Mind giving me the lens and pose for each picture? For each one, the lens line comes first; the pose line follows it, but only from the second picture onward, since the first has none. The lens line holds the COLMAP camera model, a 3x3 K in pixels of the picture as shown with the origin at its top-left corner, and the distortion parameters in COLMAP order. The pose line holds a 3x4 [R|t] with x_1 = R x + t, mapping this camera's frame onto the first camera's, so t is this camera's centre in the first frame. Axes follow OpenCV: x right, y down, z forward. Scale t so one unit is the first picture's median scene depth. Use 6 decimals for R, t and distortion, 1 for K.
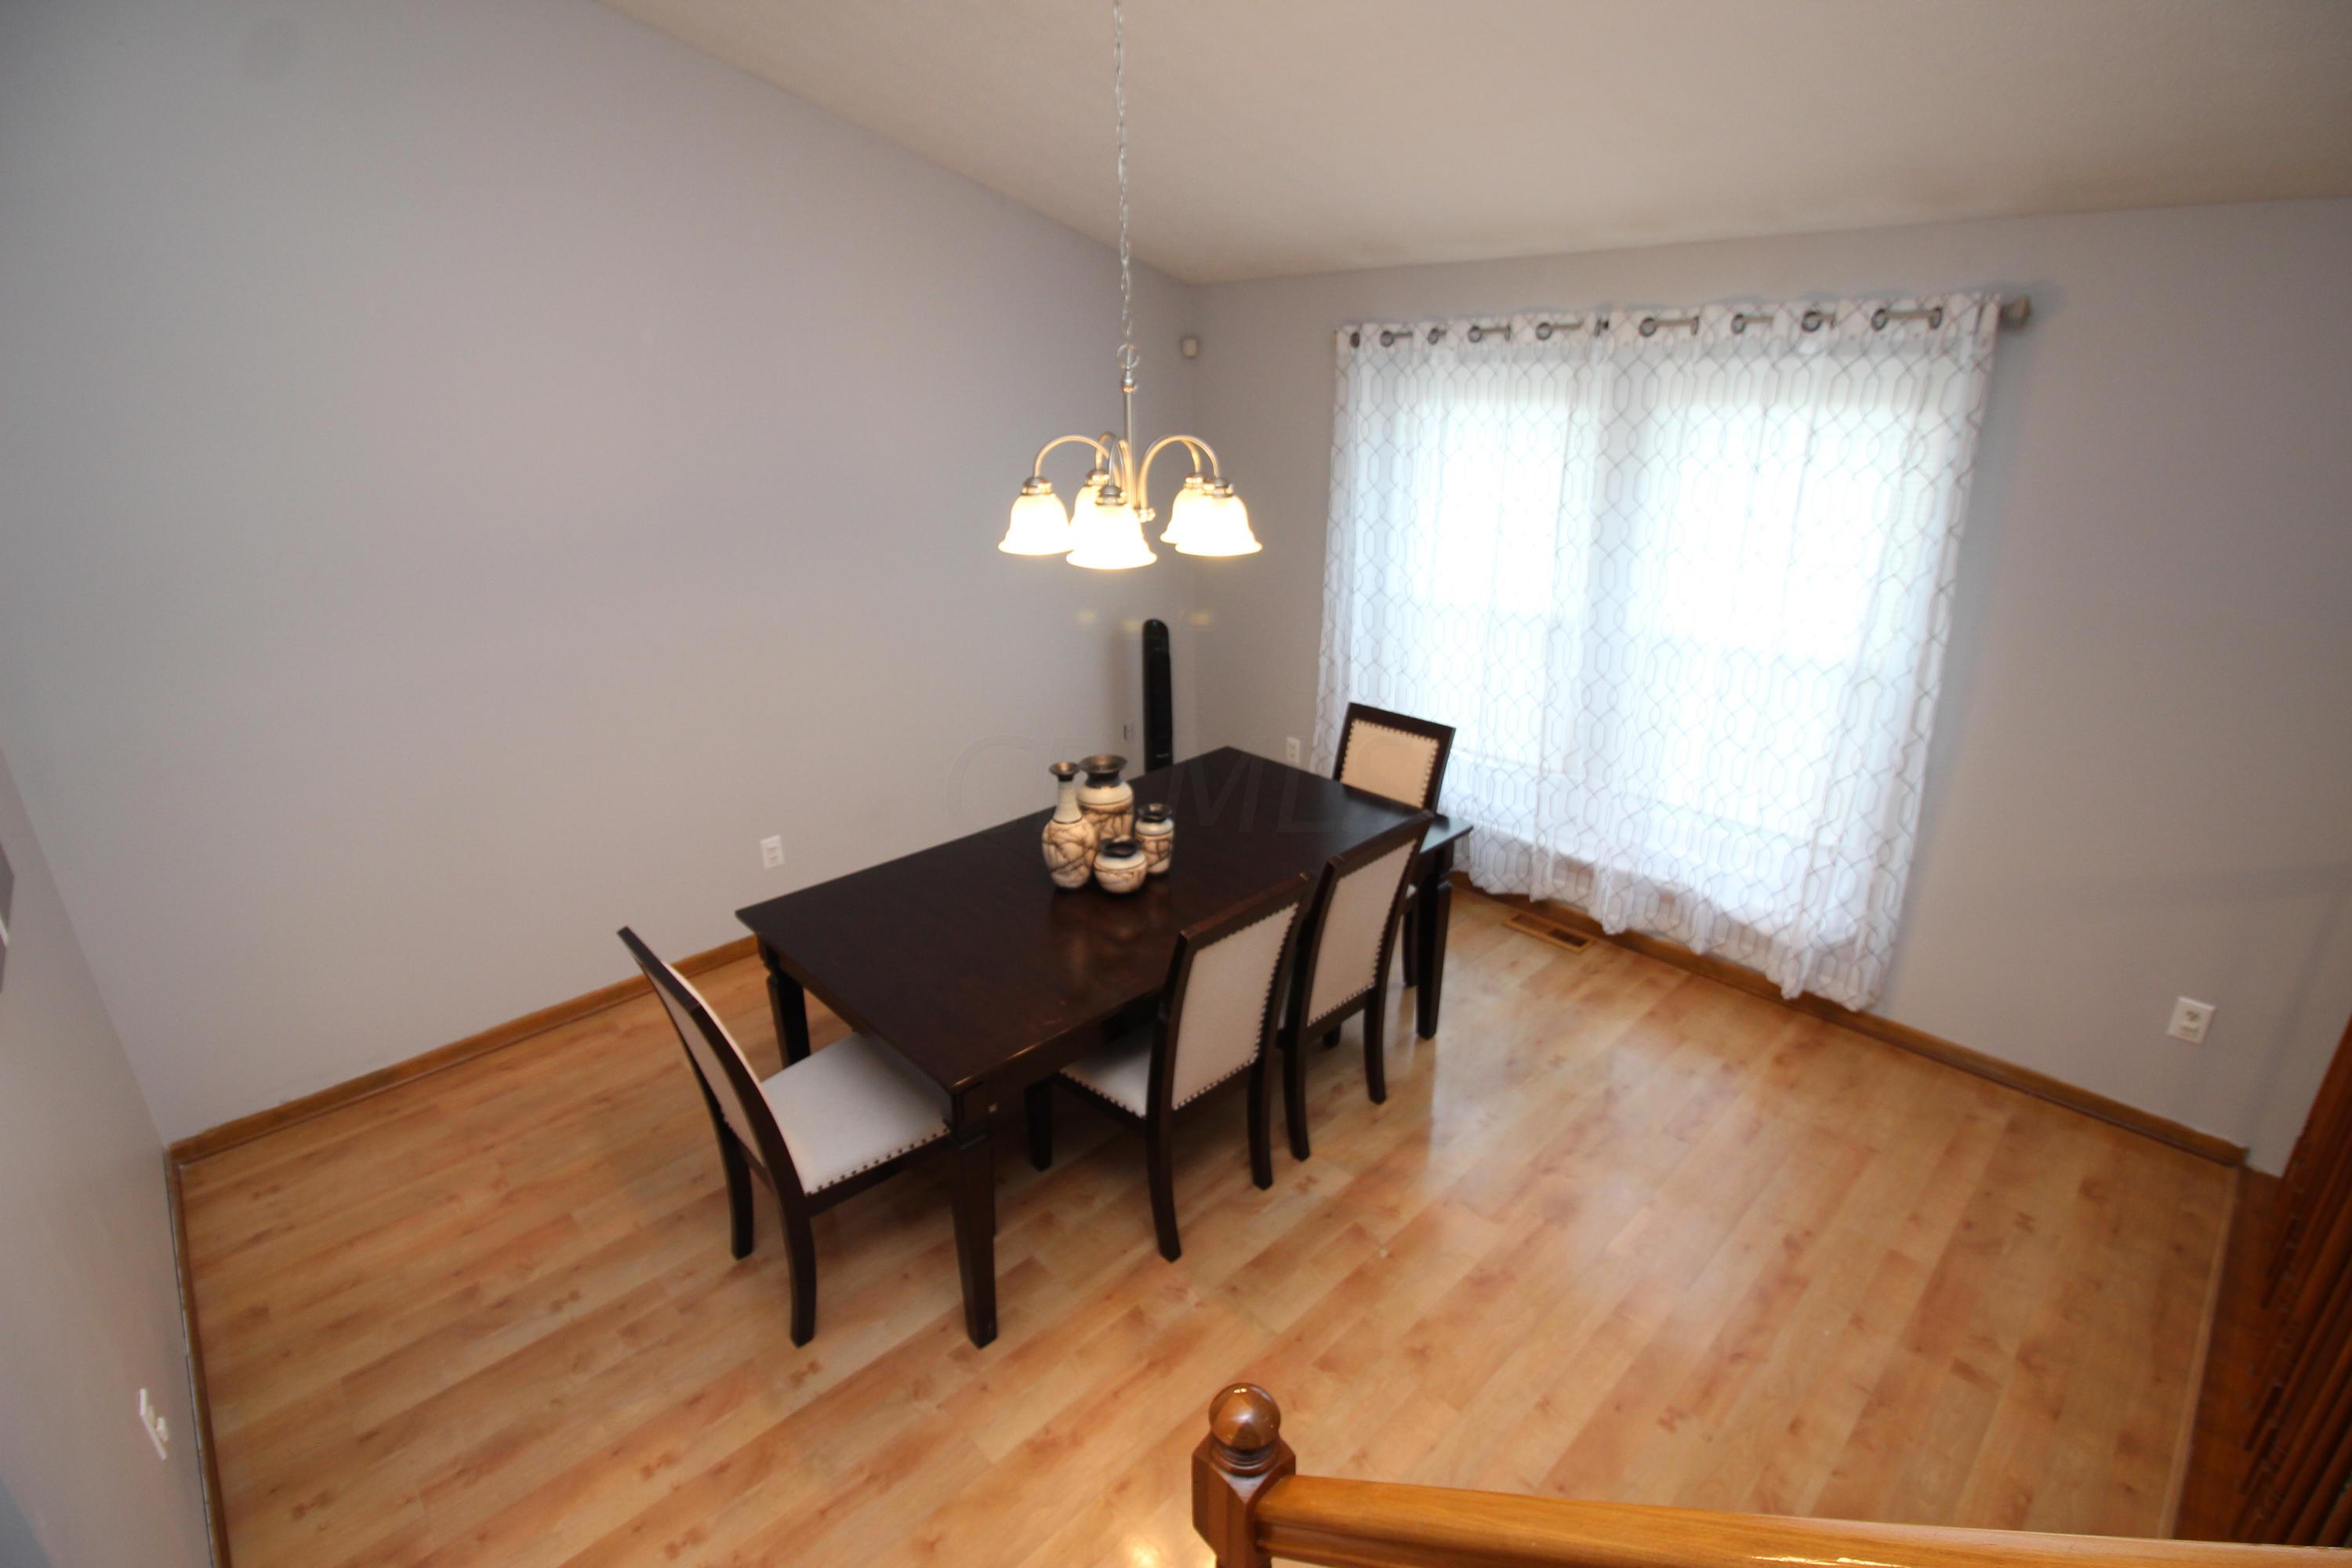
lens RADIAL K [[1108.2, 0, 1167.5], [0, 1108.2, 782.4], [0, 0, 1]] dist [-0.004361, -0.000575]
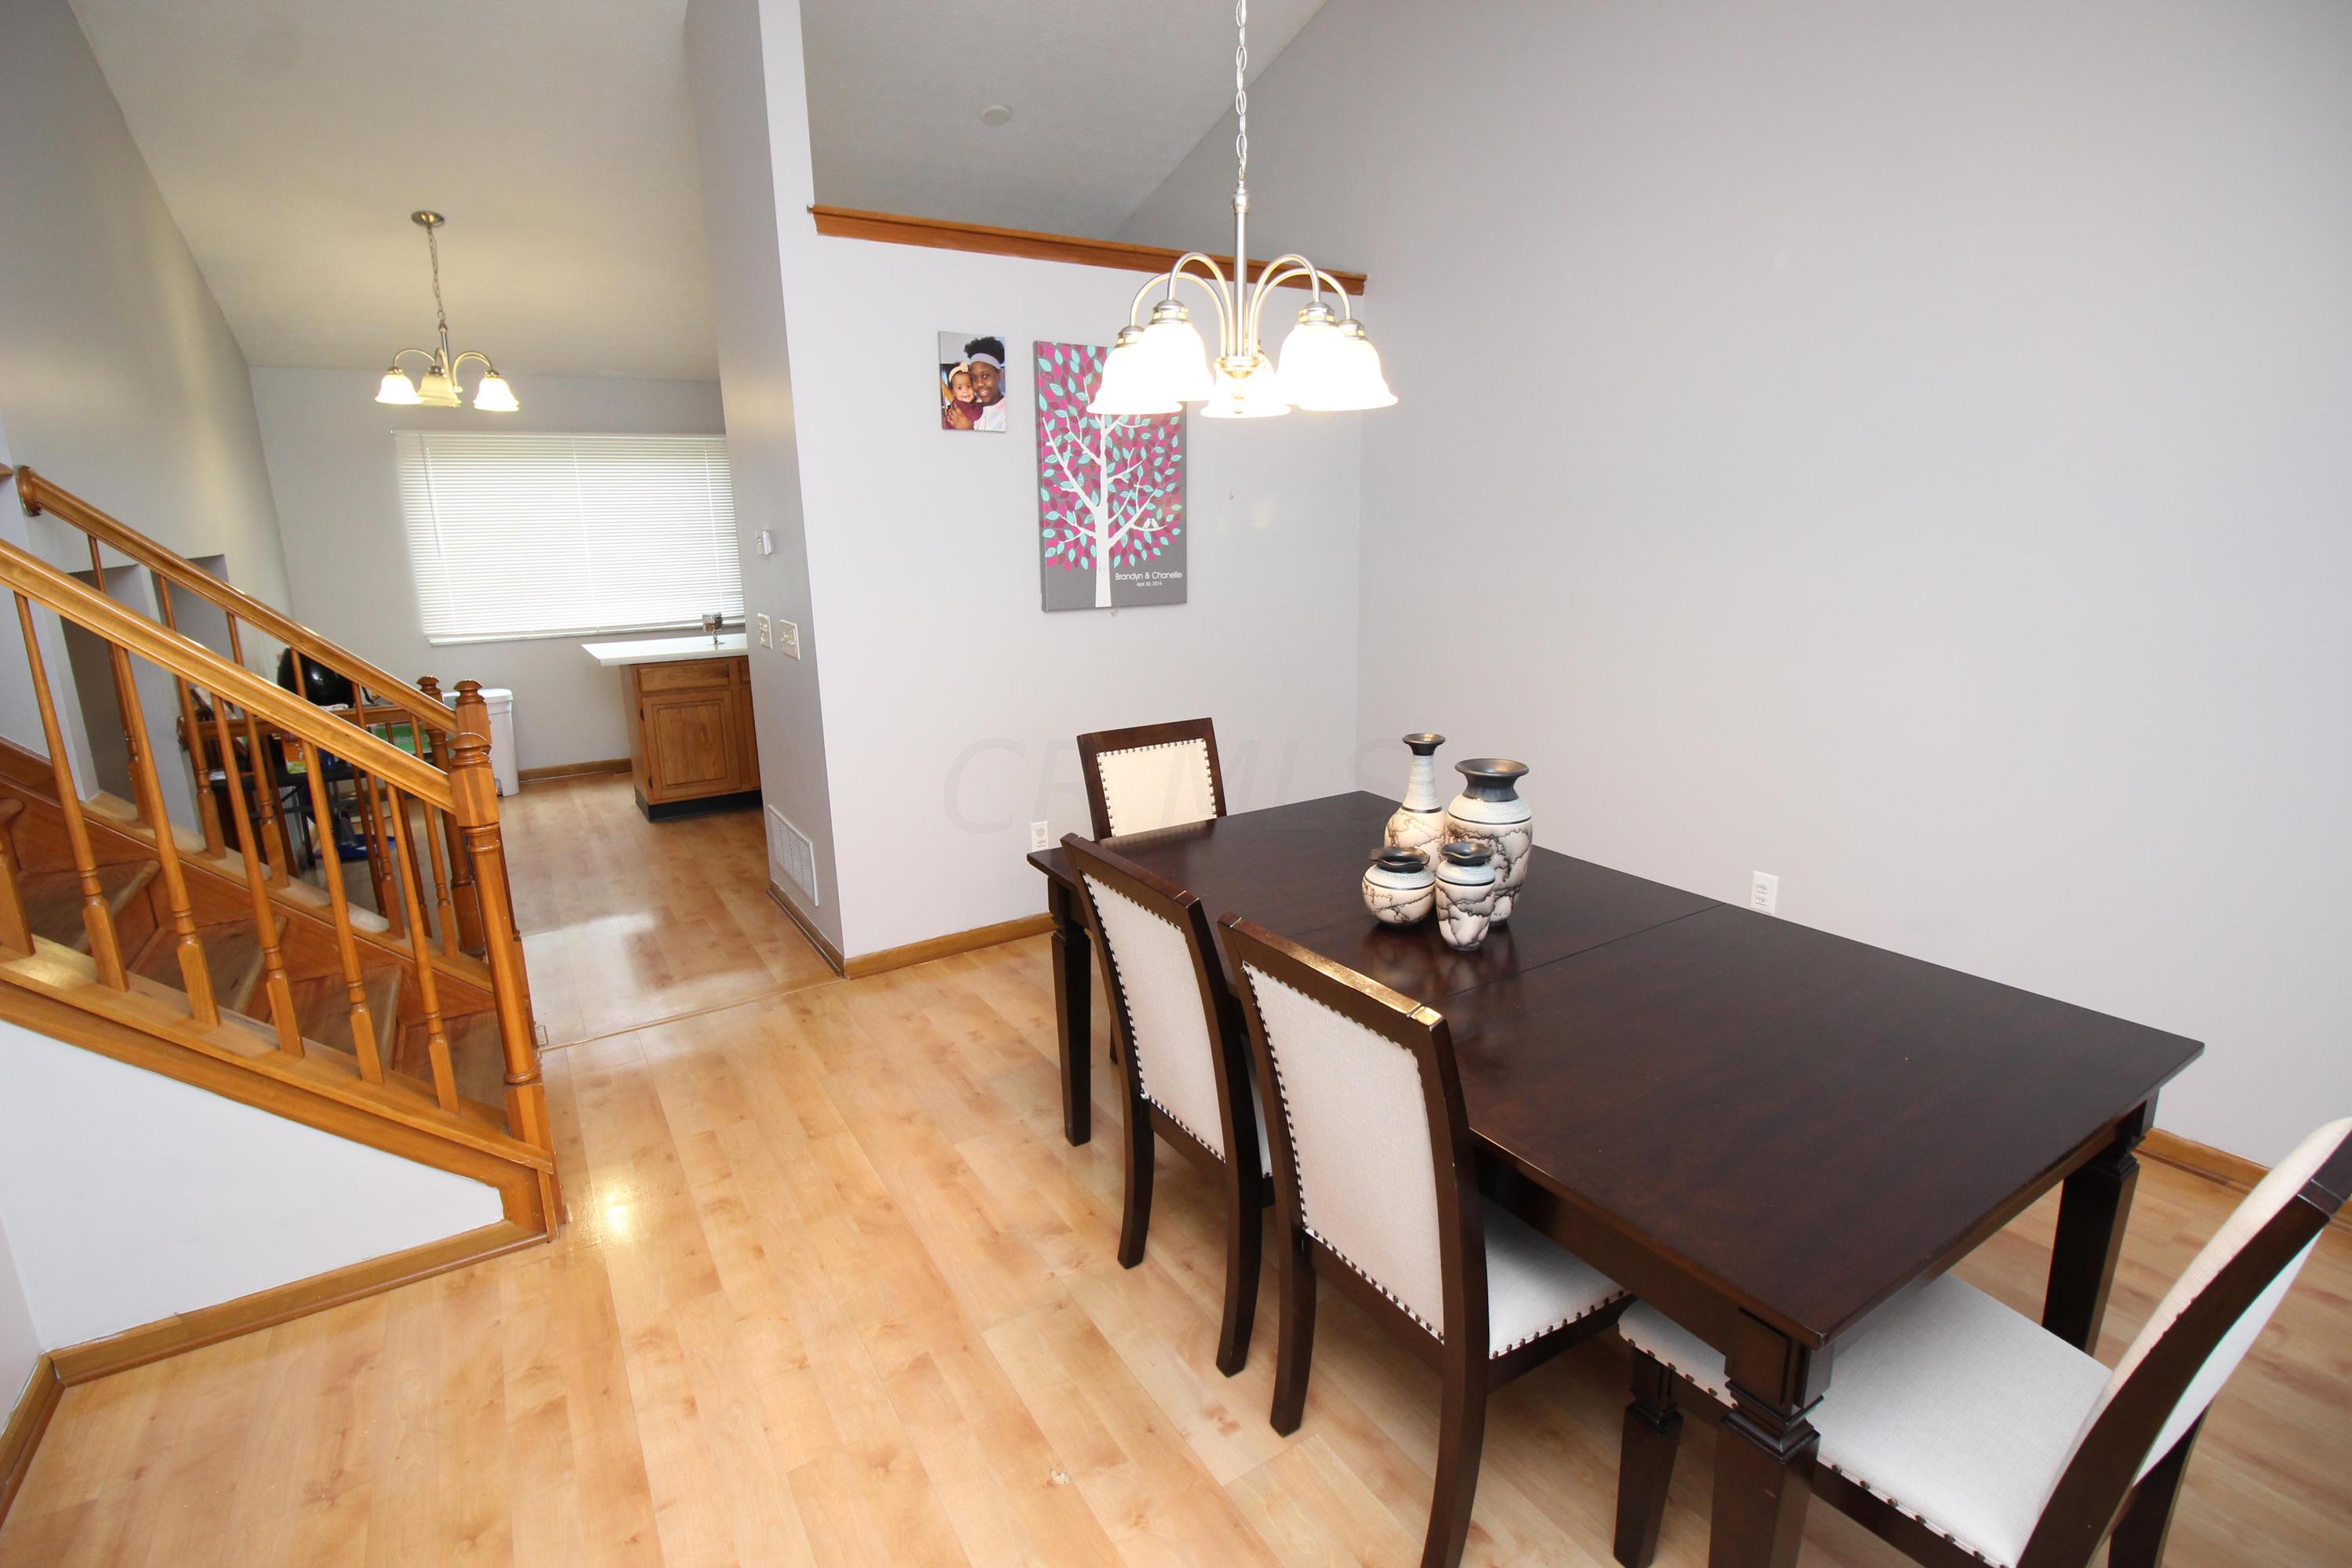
lens RADIAL K [[1108.2, 0, 1171.9], [0, 1108.2, 770.9], [0, 0, 1]] dist [-0.004361, -0.000575]
pose [[-0.202477, 0.239214, -0.949621, 0.756574], [-0.338471, 0.892850, 0.297081, -0.180964], [0.918935, 0.381571, -0.099814, 1.035533]]
